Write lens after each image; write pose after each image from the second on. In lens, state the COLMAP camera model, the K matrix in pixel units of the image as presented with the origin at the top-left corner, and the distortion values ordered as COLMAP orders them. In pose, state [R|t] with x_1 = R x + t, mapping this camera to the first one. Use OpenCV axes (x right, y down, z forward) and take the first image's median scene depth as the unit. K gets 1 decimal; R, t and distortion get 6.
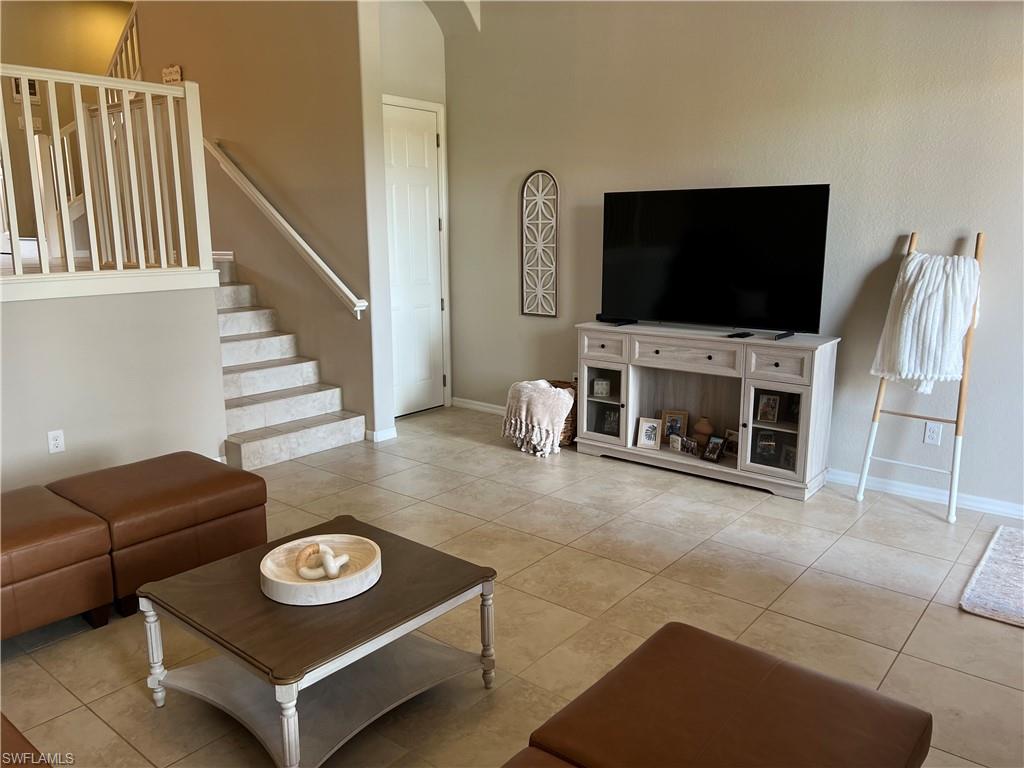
lens RADIAL K [[759.6, 0, 522.1], [0, 759.6, 377.9], [0, 0, 1]] dist [0.059229, -0.062072]
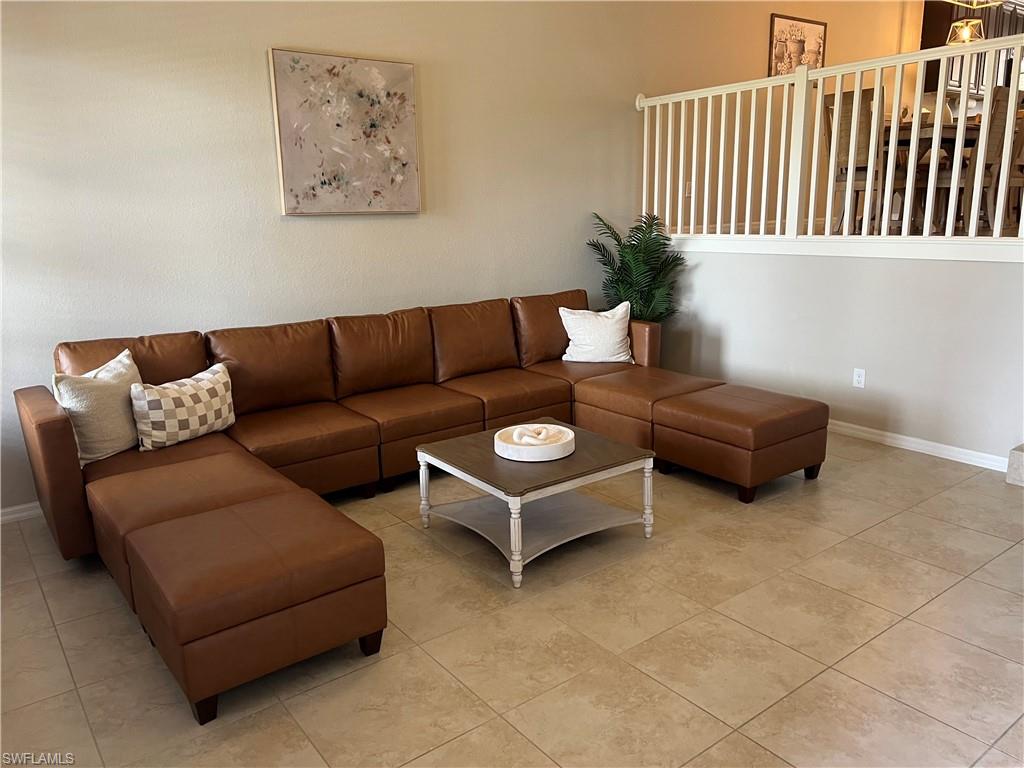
lens RADIAL K [[759.6, 0, 519.1], [0, 759.6, 374.5], [0, 0, 1]] dist [0.059229, -0.062072]
pose [[-0.237098, 0.220161, -0.946210, 0.598686], [-0.163473, 0.951053, 0.262250, -0.137398], [0.957633, 0.216859, -0.189503, 0.672130]]
